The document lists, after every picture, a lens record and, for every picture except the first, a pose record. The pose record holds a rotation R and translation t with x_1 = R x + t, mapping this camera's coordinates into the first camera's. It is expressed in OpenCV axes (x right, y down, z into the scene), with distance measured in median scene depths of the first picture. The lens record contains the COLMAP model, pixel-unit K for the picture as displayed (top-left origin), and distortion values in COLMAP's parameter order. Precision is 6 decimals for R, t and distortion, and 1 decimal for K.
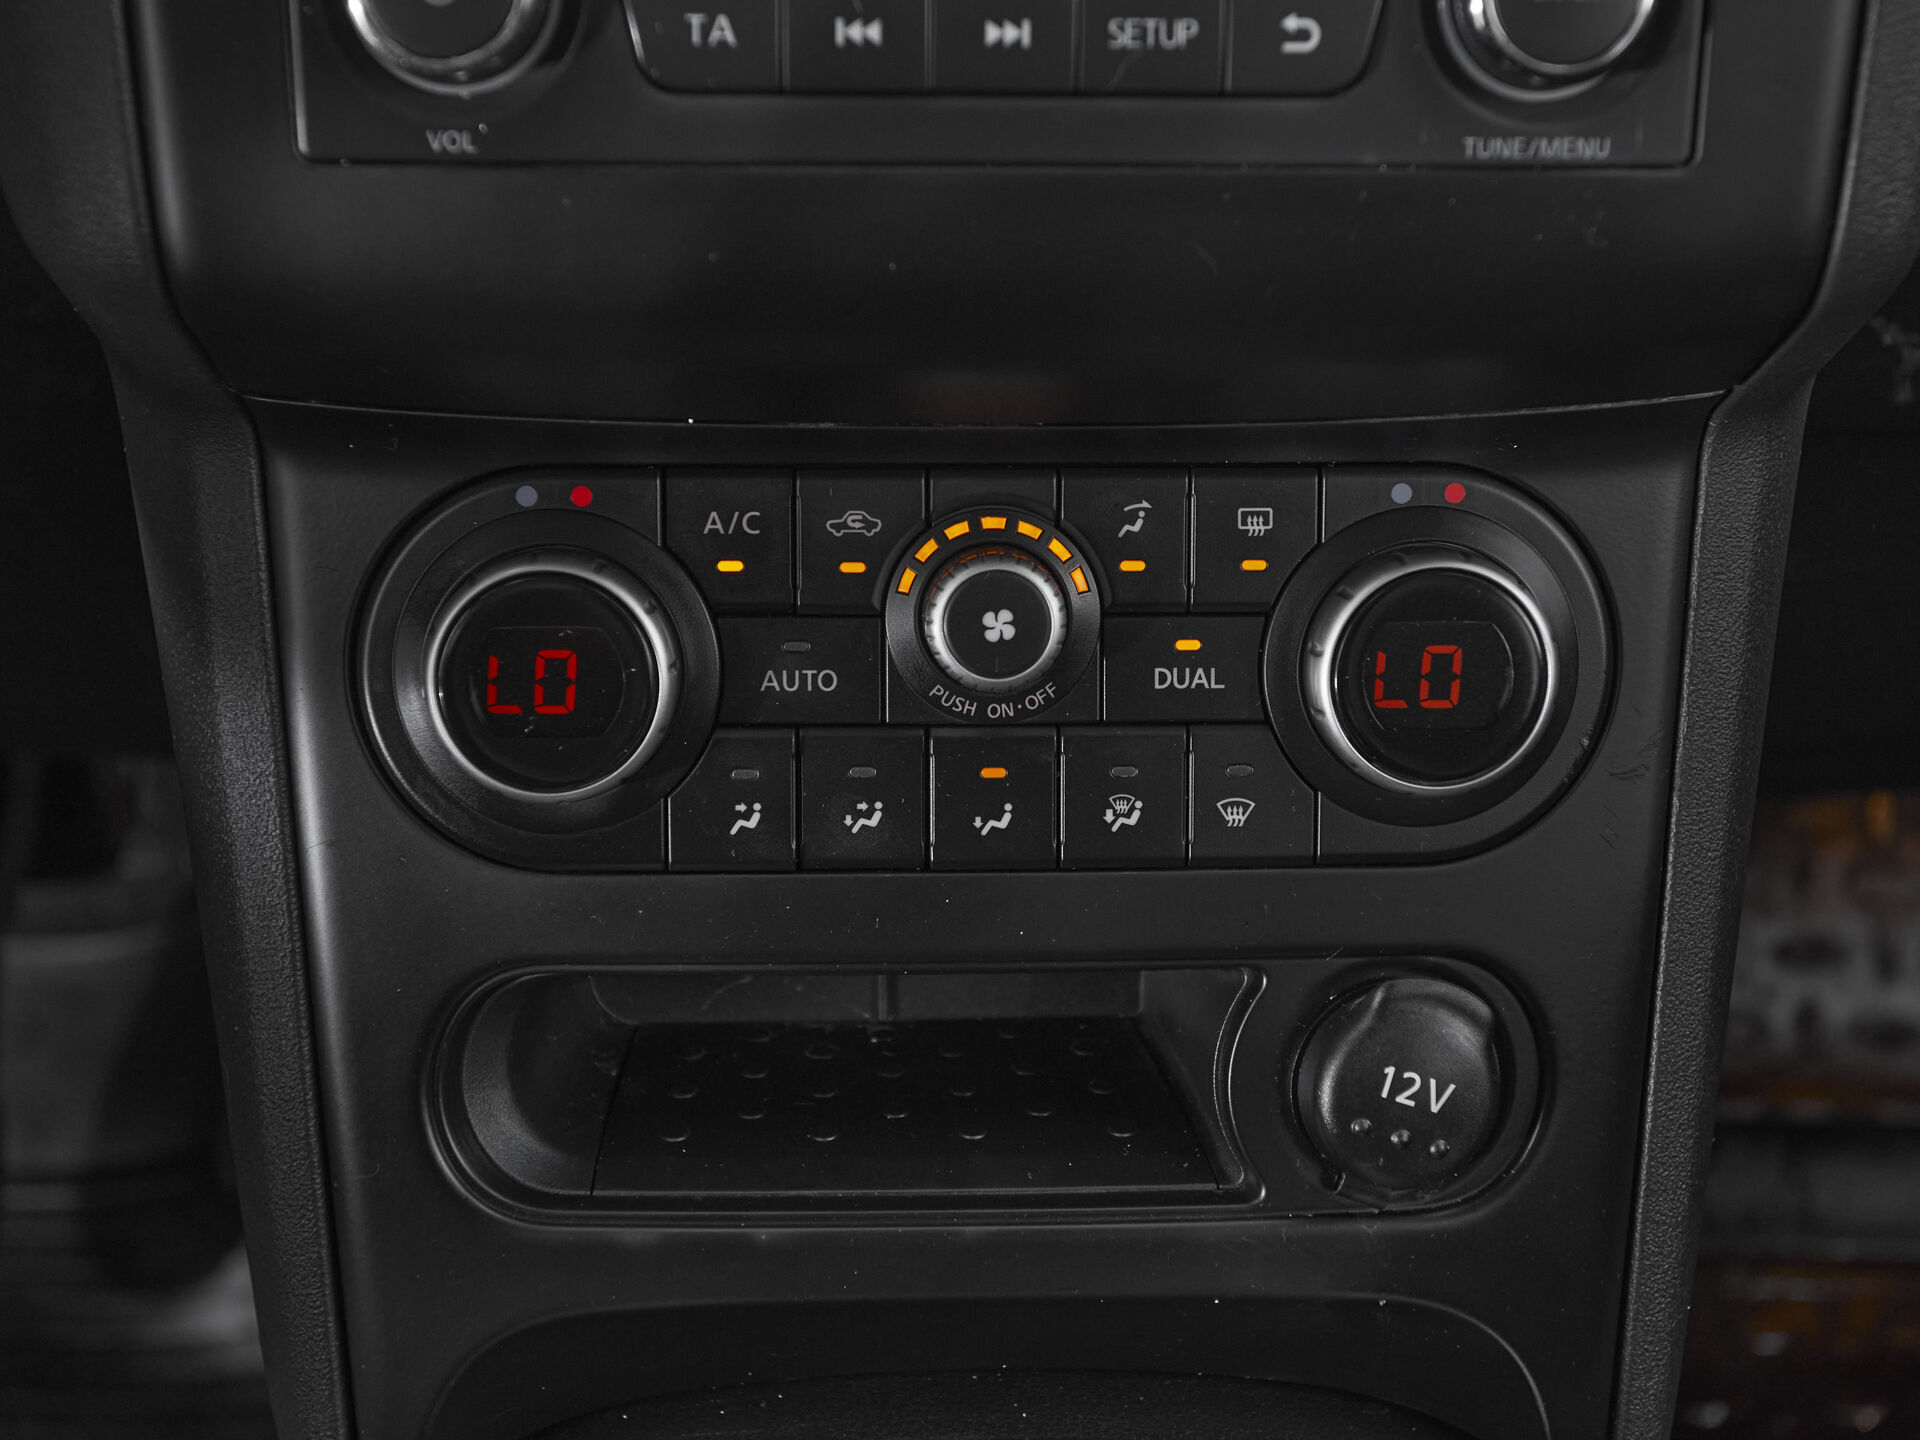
lens RADIAL K [[3013.0, 0, 979.1], [0, 3013.0, 725.7], [0, 0, 1]] dist [0.026374, 0.000000]
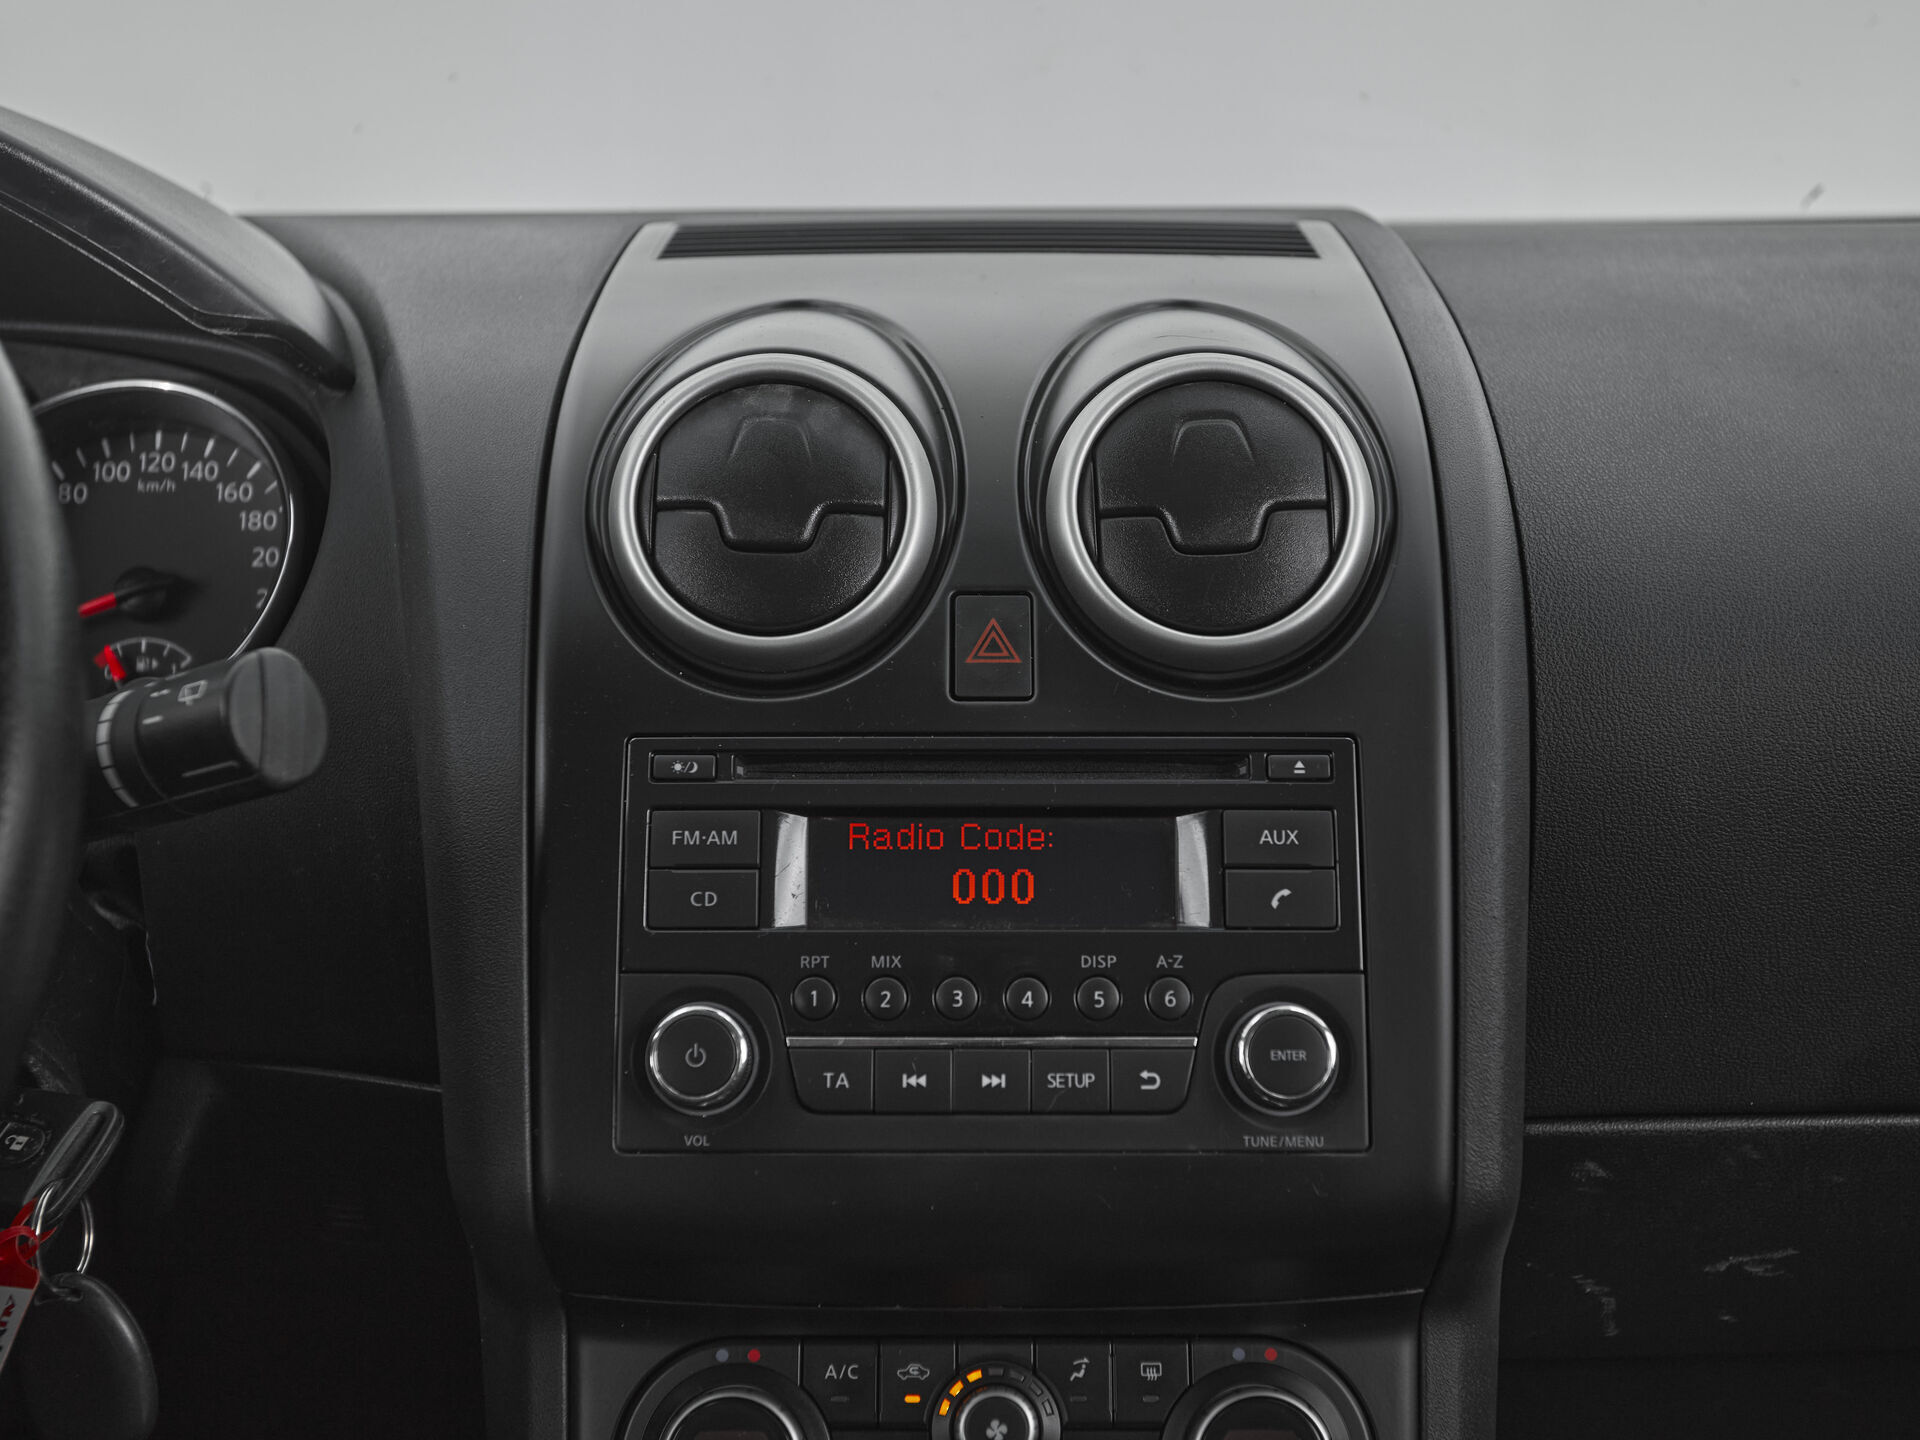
lens RADIAL K [[2287.4, 0, 968.1], [0, 2287.4, 721.9], [0, 0, 1]] dist [0.026587, 0.000000]
pose [[0.999579, -0.012837, -0.026037, 0.027968], [0.001687, 0.921086, -0.389355, 0.100026], [0.028980, 0.389147, 0.920720, -0.334891]]
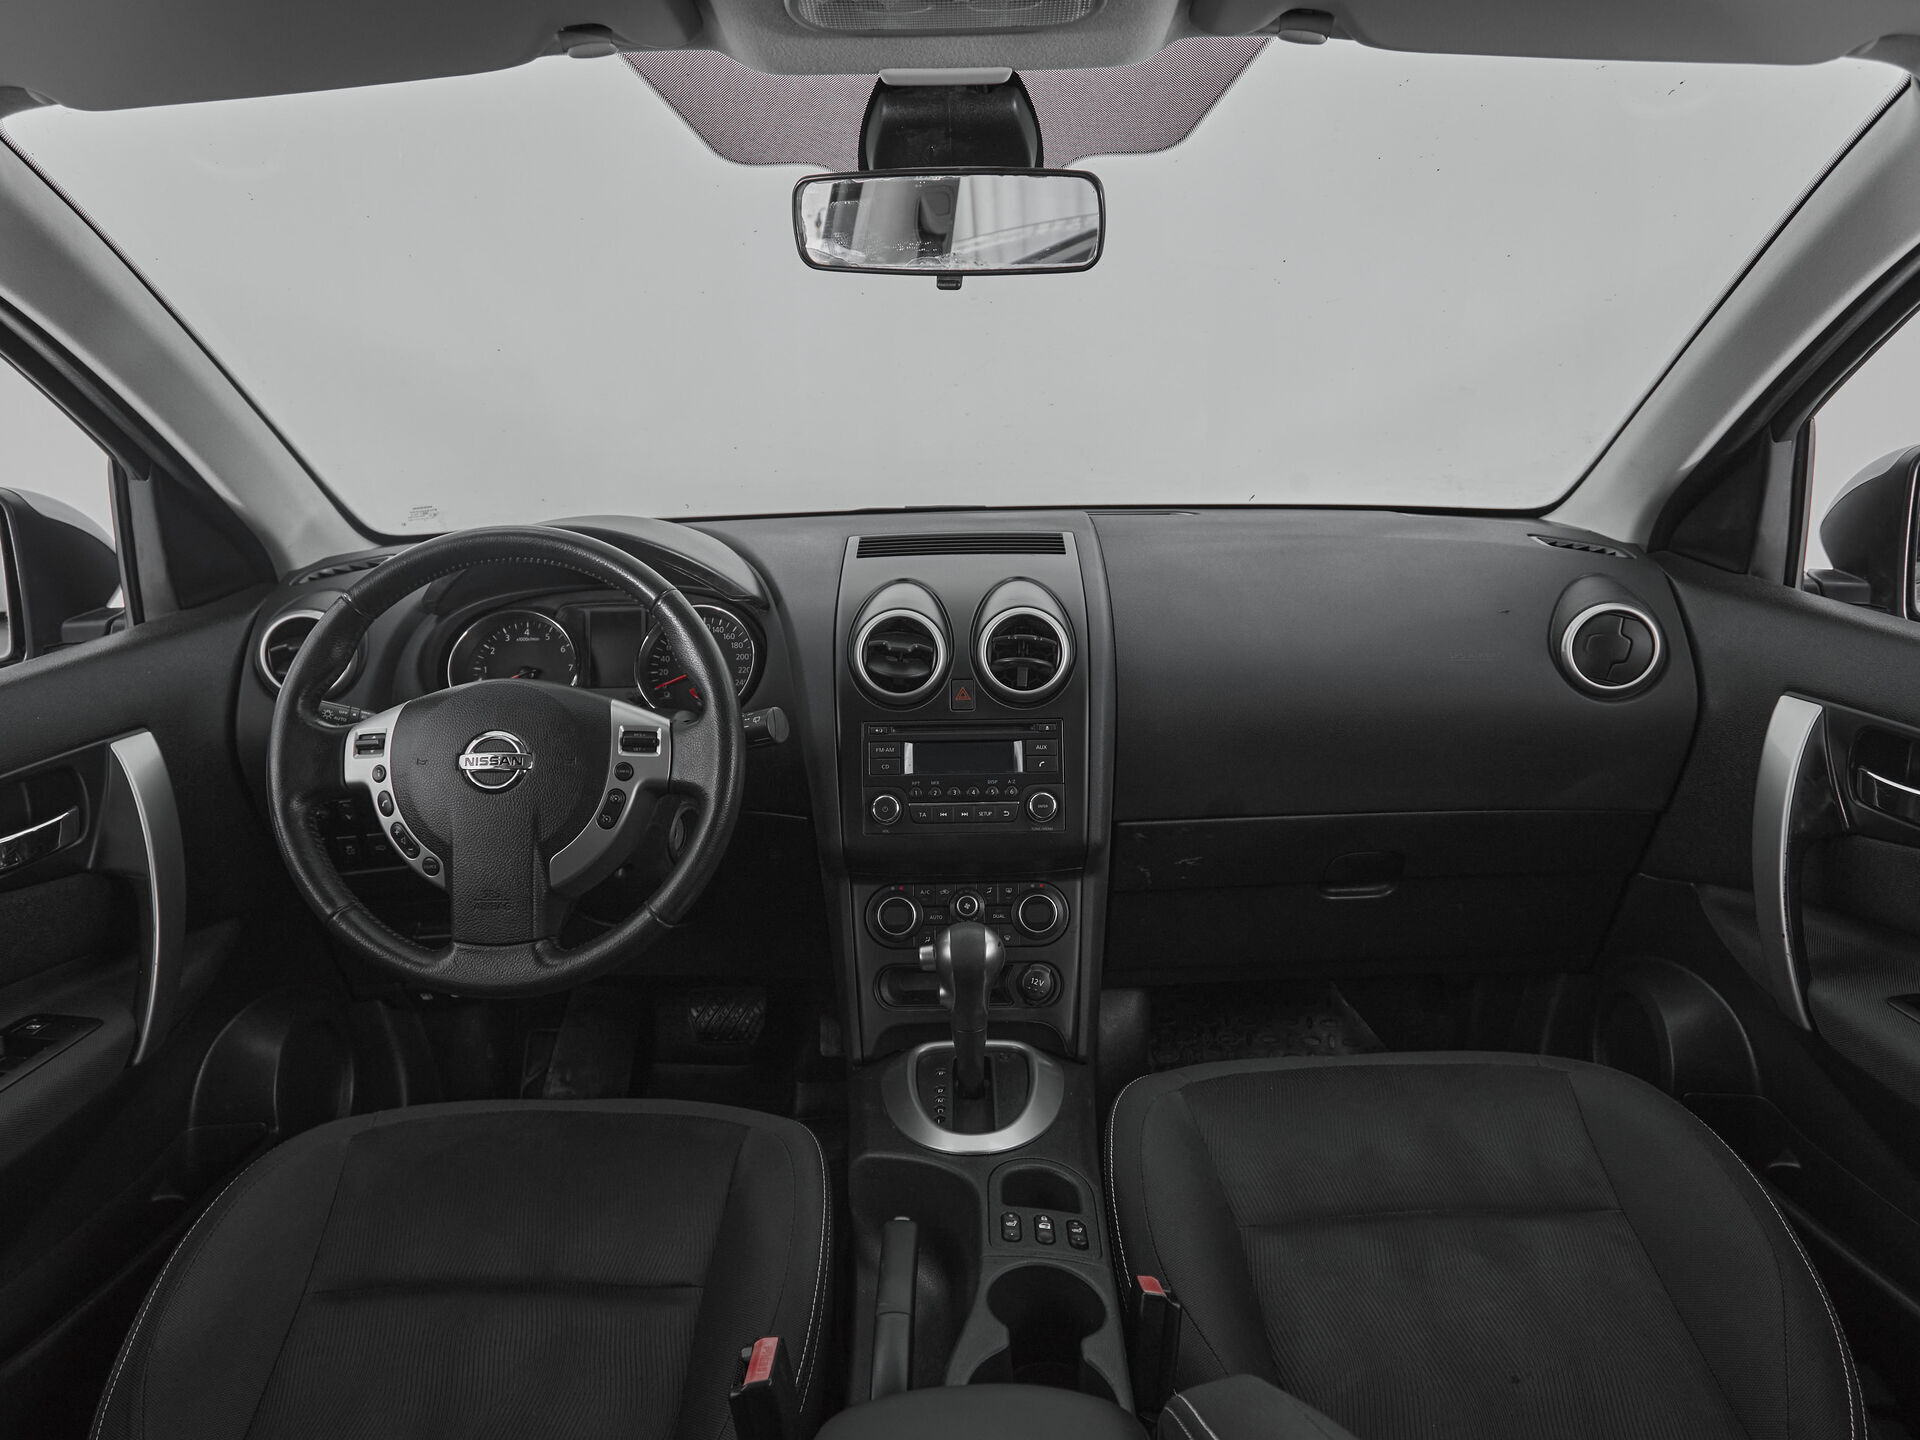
lens RADIAL K [[1225.5, 0, 1007.2], [0, 1225.5, 801.8], [0, 0, 1]] dist [-0.028528, 0.007828]
pose [[0.999653, -0.026318, -0.001392, 0.099007], [0.025145, 0.968246, -0.248731, 0.399941], [0.007894, 0.248610, 0.968572, -1.560707]]
